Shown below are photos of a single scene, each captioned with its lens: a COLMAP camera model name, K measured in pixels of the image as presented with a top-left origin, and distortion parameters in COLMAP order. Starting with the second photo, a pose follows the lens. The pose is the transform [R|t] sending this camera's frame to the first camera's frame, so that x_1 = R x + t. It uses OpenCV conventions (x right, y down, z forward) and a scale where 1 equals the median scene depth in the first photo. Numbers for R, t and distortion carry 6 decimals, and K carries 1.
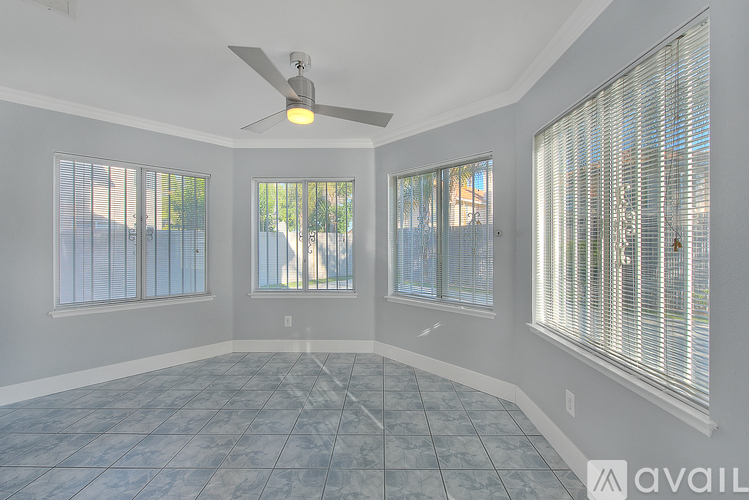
lens RADIAL K [[312.6, 0, 376.9], [0, 312.6, 248.0], [0, 0, 1]] dist [0.017237, -0.000055]
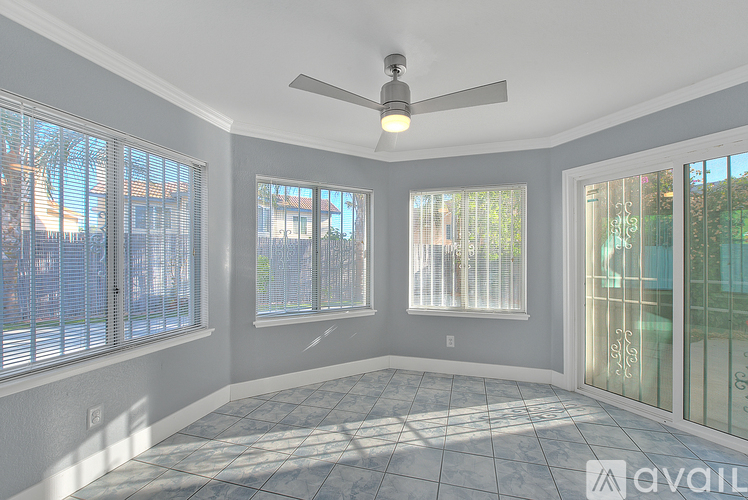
lens RADIAL K [[312.2, 0, 378.4], [0, 312.2, 256.7], [0, 0, 1]] dist [0.017237, -0.000055]
pose [[0.266916, -0.000084, 0.963720, -0.836128], [0.009253, 0.999954, -0.002475, -0.016702], [-0.963675, 0.009578, 0.266905, 0.563098]]
